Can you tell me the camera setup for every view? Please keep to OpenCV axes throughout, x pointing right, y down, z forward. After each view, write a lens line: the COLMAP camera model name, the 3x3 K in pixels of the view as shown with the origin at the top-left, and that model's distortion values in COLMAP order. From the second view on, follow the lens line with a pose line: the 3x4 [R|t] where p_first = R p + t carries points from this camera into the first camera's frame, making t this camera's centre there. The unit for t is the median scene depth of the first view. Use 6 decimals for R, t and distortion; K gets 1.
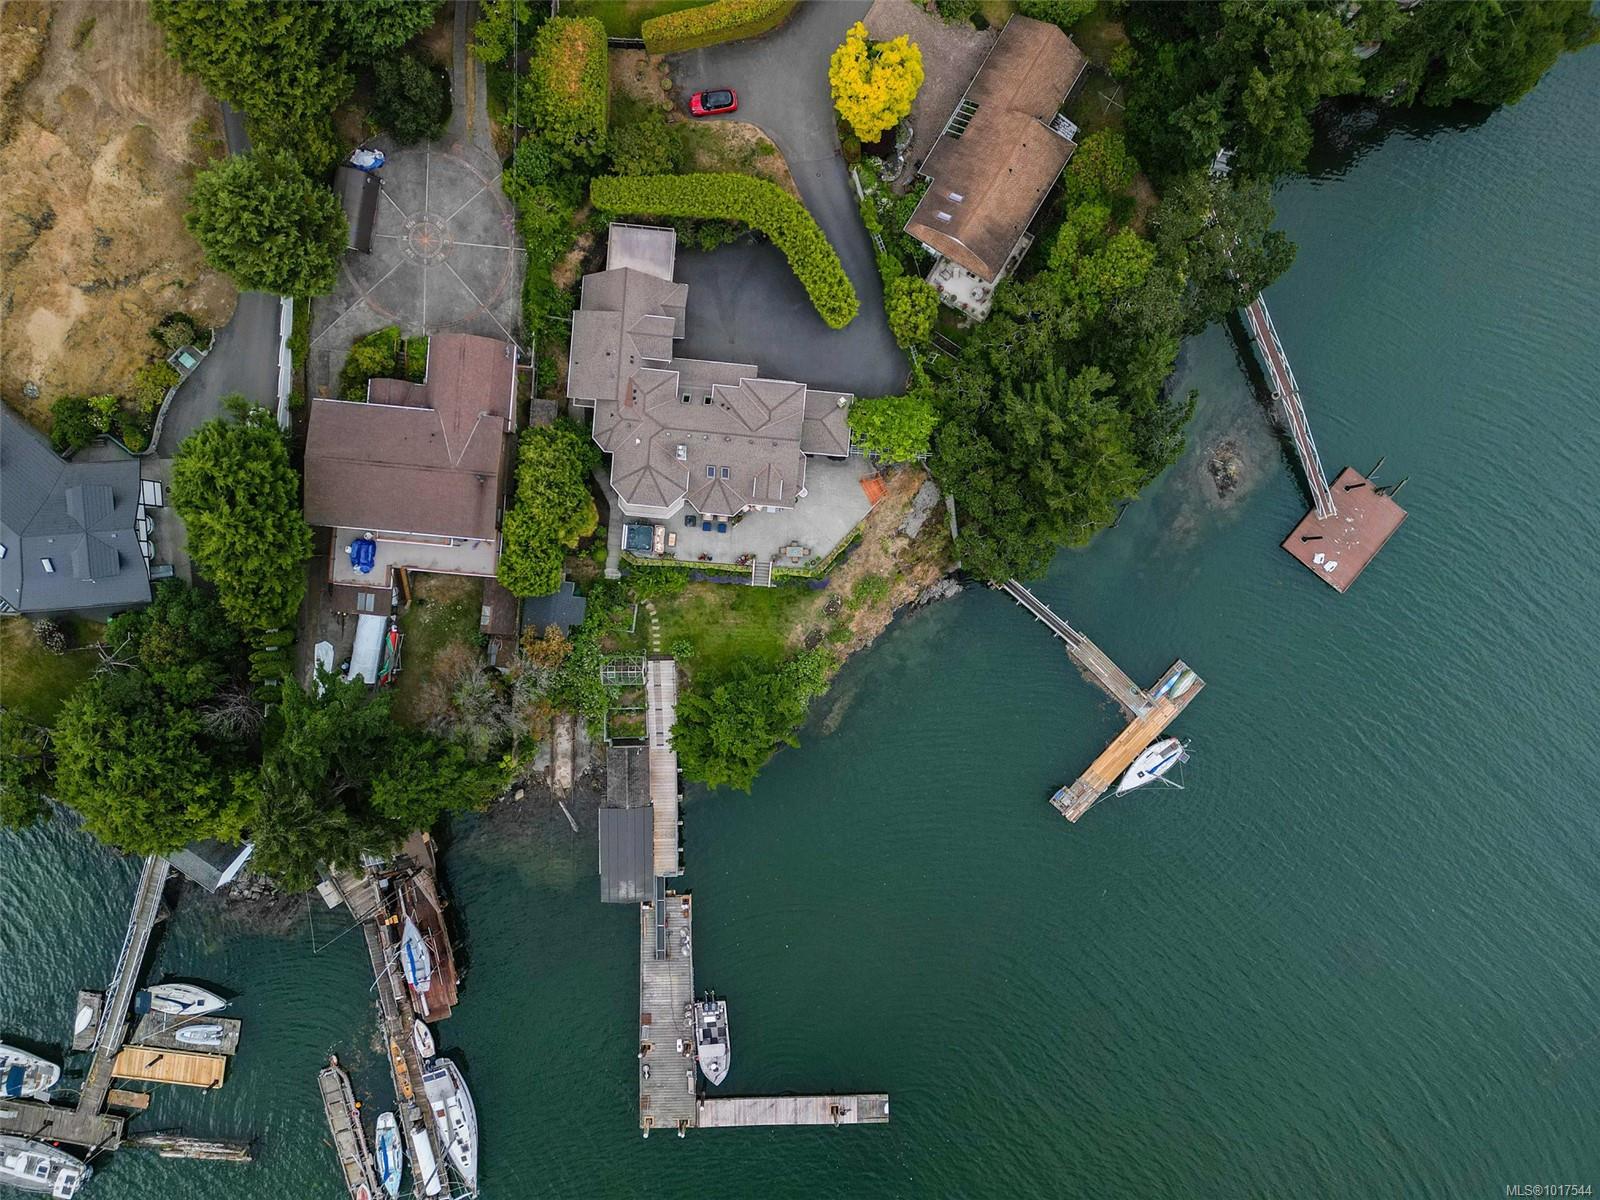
lens RADIAL K [[1117.7, 0, 800.2], [0, 1117.7, 597.6], [0, 0, 1]] dist [0.086277, -0.083099]
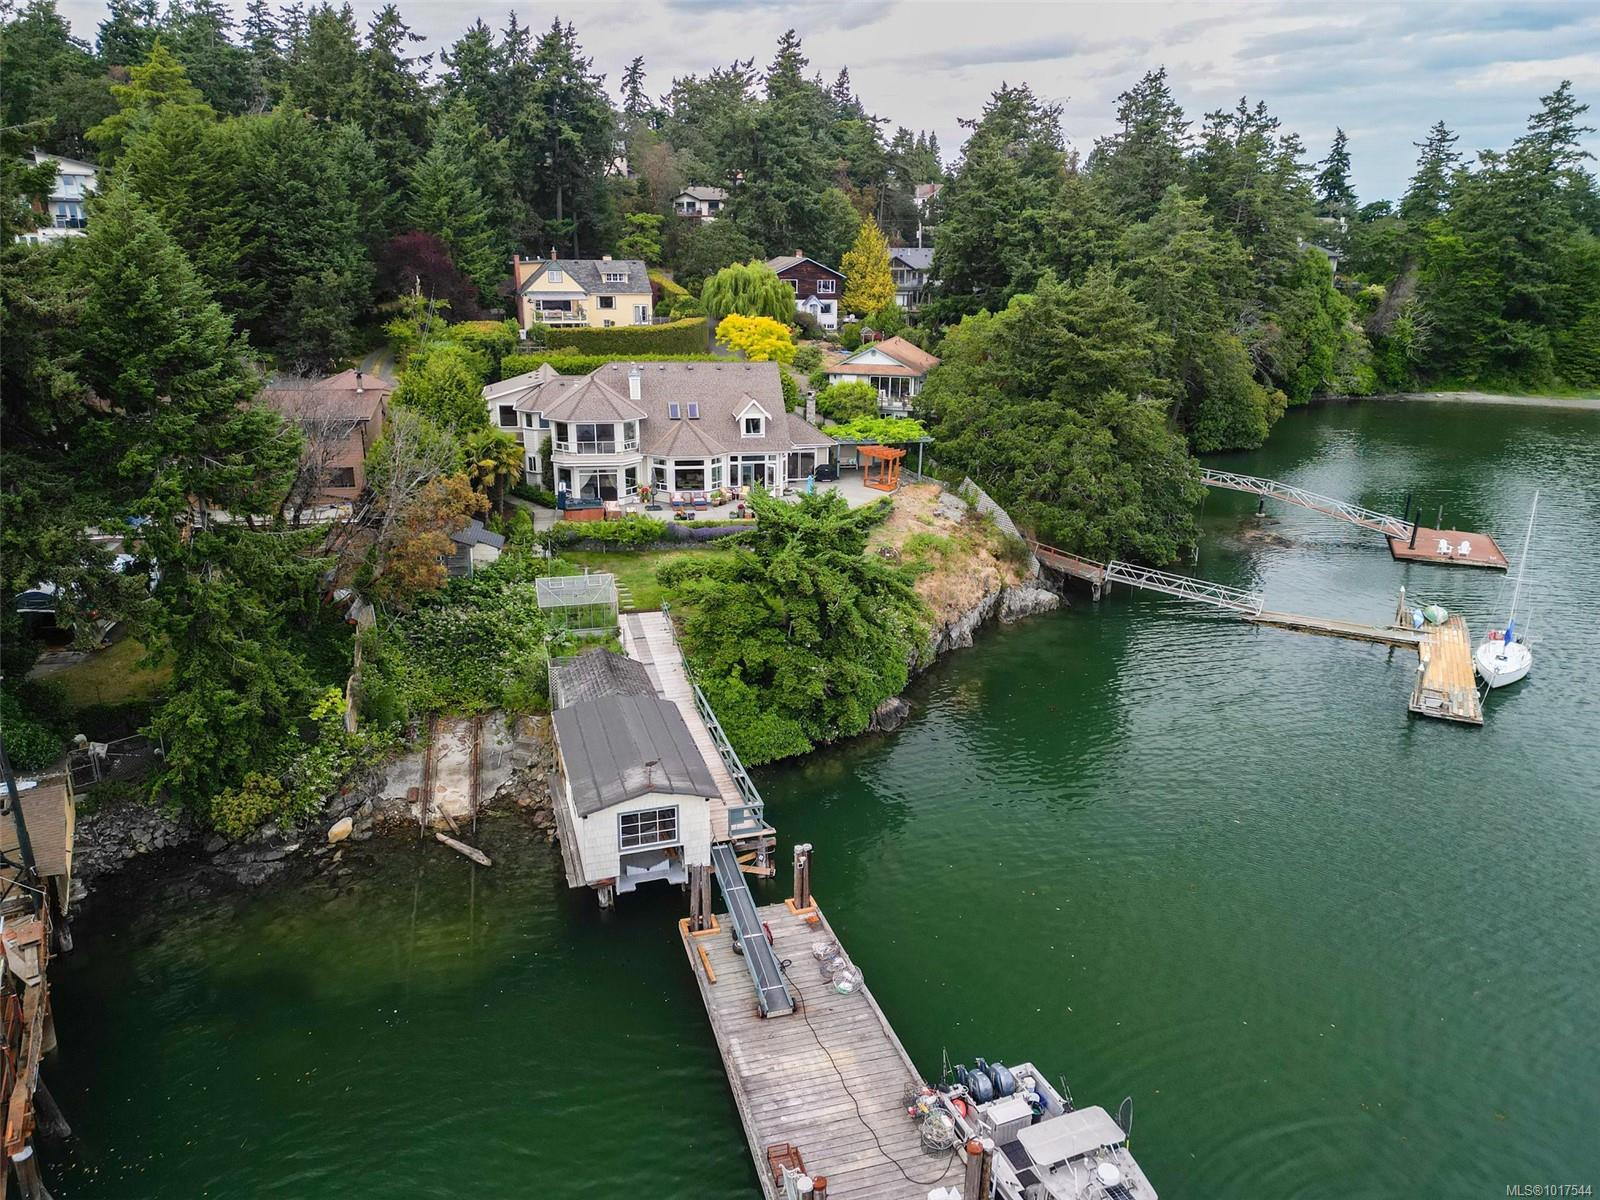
lens RADIAL K [[1113.4, 0, 800.0], [0, 1113.4, 600.0], [0, 0, 1]] dist [0.103877, -0.117741]
pose [[0.958693, -0.096349, 0.267628, -0.201904], [0.284084, 0.277099, -0.917884, 0.611528], [0.014278, 0.955998, 0.293025, 0.847766]]
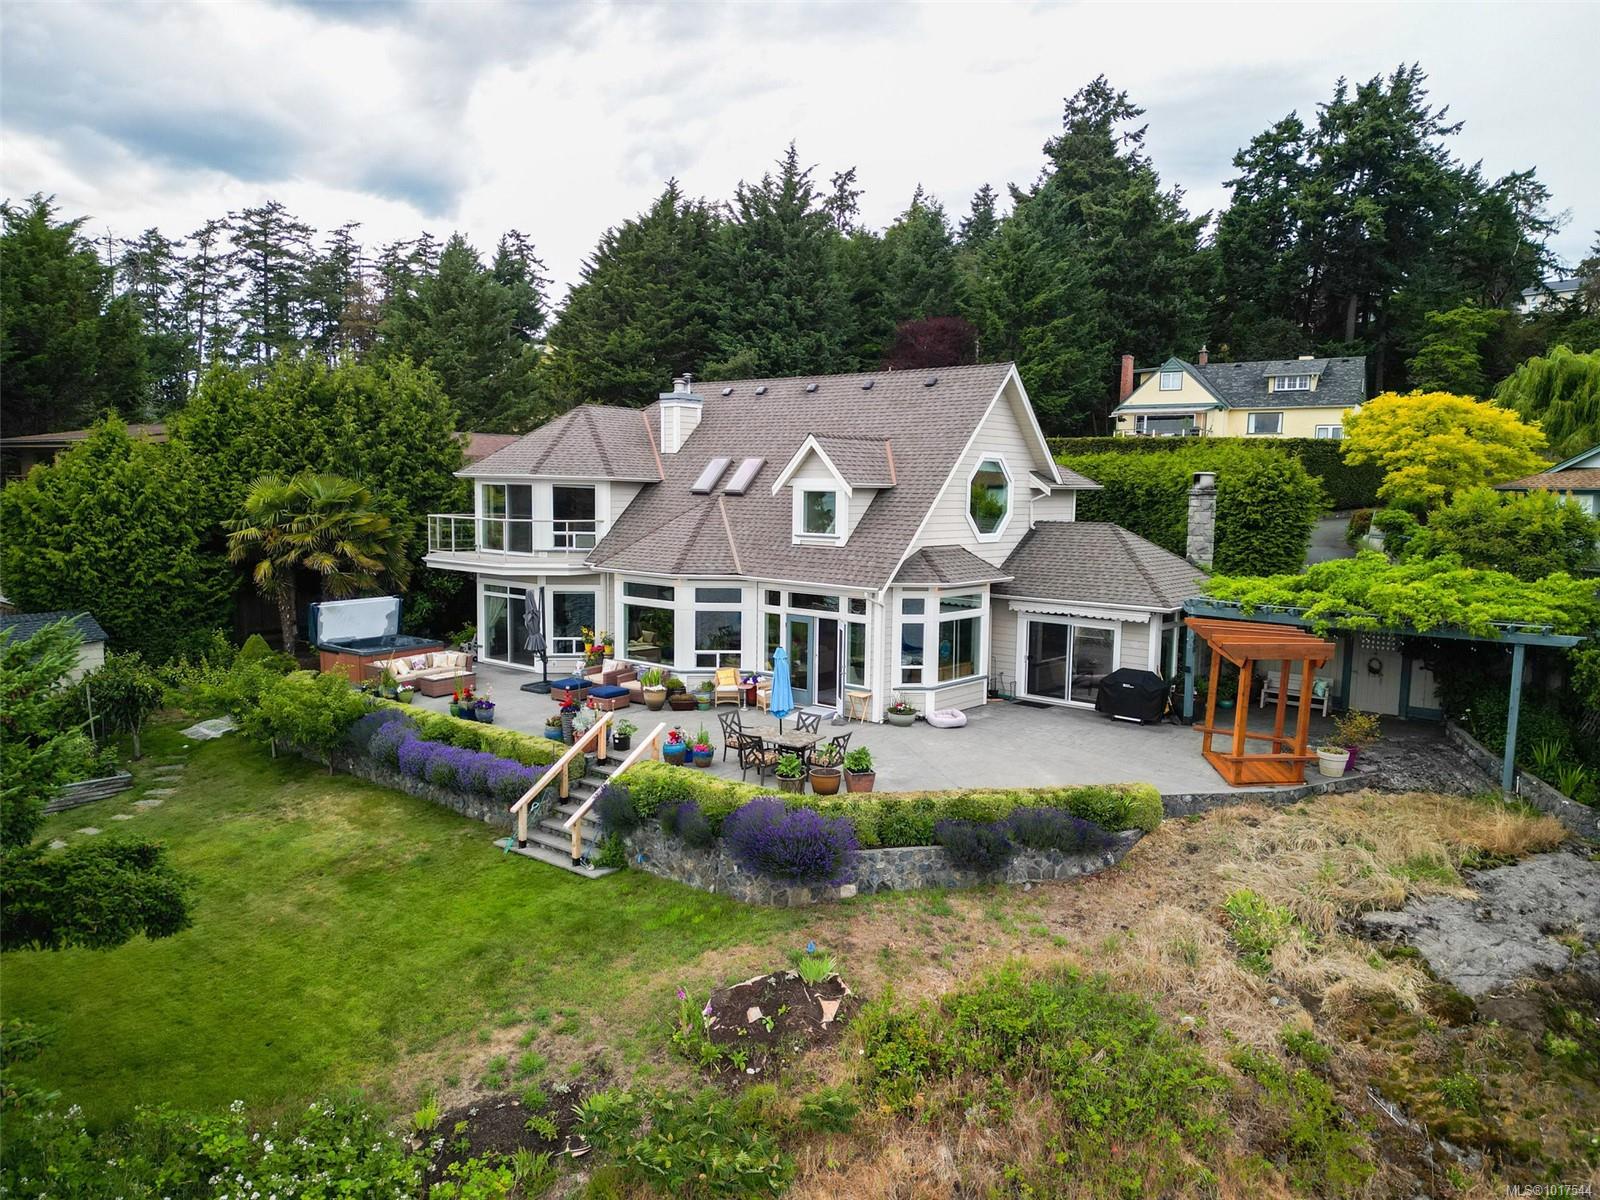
lens RADIAL K [[1113.4, 0, 800.0], [0, 1113.4, 600.0], [0, 0, 1]] dist [0.103877, -0.117741]
pose [[0.821626, 0.051378, -0.567707, 0.114258], [-0.569926, 0.055303, -0.819833, 0.125568], [-0.010725, 0.997147, 0.074720, 0.951703]]
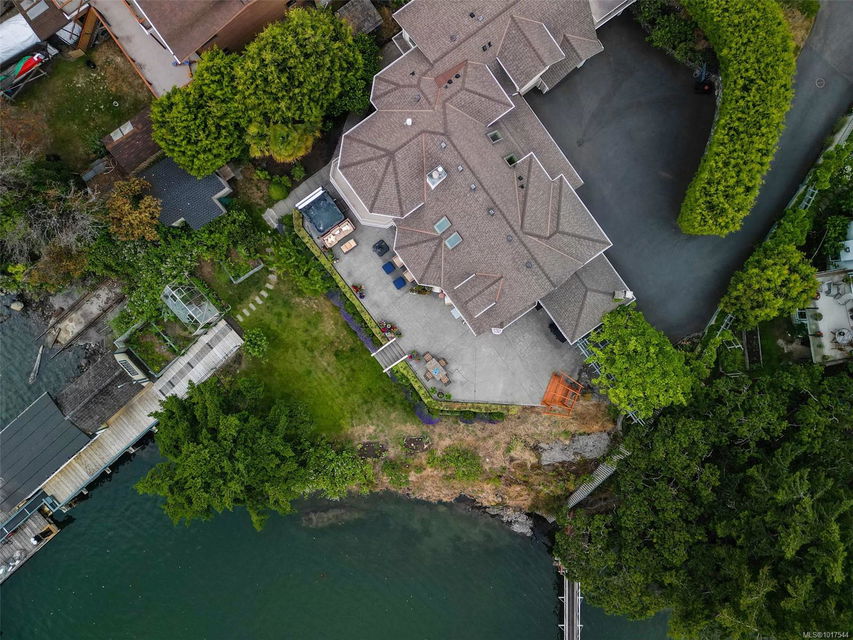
lens RADIAL K [[595.9, 0, 426.6], [0, 595.9, 318.7], [0, 0, 1]] dist [0.086277, -0.083099]
pose [[0.654108, 0.756333, -0.010129, -0.032607], [-0.756396, 0.654001, -0.012124, -0.054381], [-0.002546, 0.015593, 0.999875, 0.561382]]
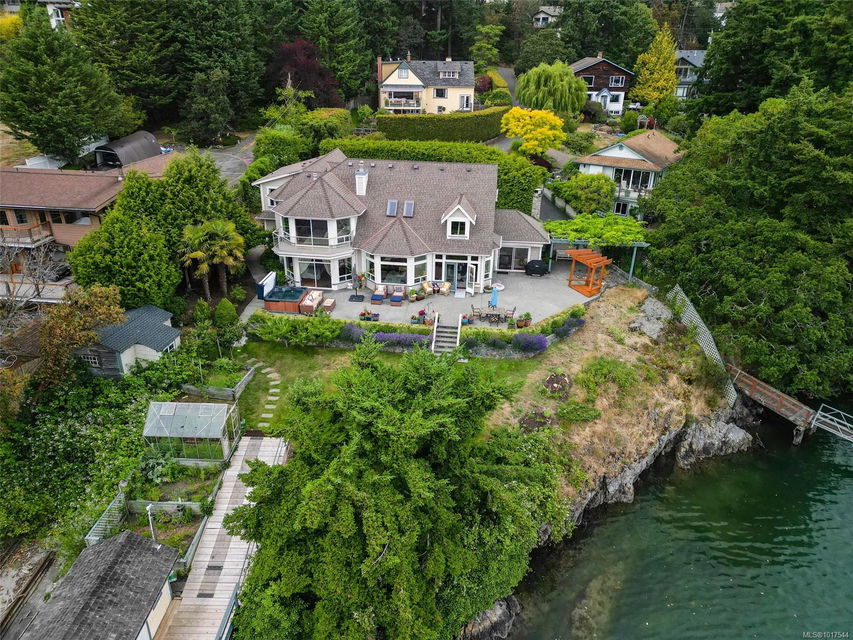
lens RADIAL K [[595.9, 0, 426.6], [0, 595.9, 318.7], [0, 0, 1]] dist [0.086277, -0.083099]
pose [[0.999117, 0.010044, -0.040790, -0.032296], [-0.041413, 0.398384, -0.916283, 0.314262], [0.007047, 0.917164, 0.398448, 0.844014]]
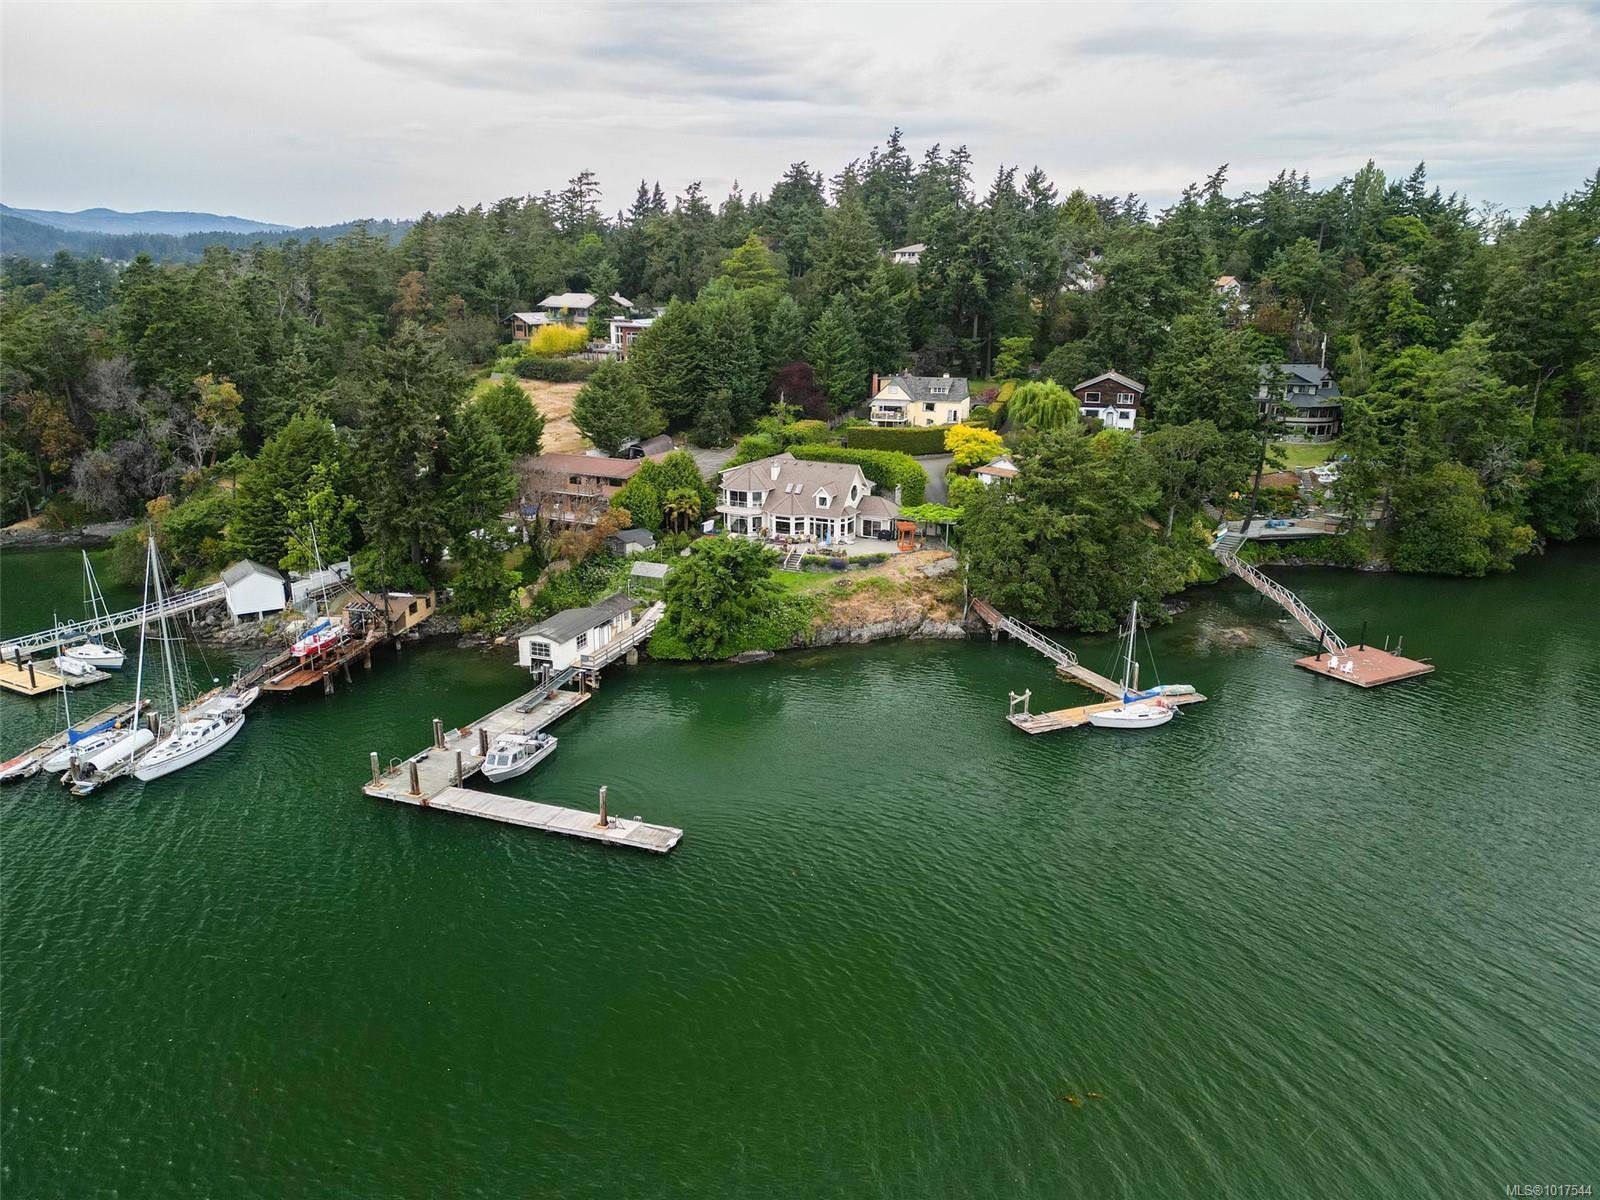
lens RADIAL K [[1113.4, 0, 800.0], [0, 1113.4, 600.0], [0, 0, 1]] dist [0.103877, -0.117741]
pose [[0.929985, 0.086628, -0.357244, 0.398103], [-0.367525, 0.238365, -0.898948, 1.054929], [0.007280, 0.967304, 0.253514, 0.743687]]
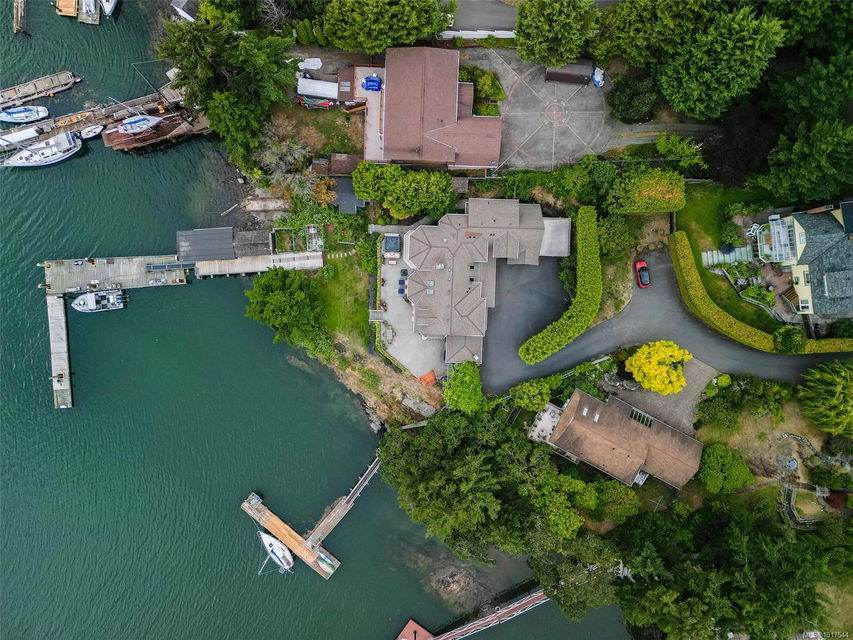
lens RADIAL K [[595.9, 0, 426.6], [0, 595.9, 318.7], [0, 0, 1]] dist [0.086277, -0.083099]
pose [[0.054431, 0.998418, -0.014091, -0.012689], [-0.997968, 0.053928, -0.033928, -0.067822], [-0.033114, 0.015910, 0.999325, 0.085568]]
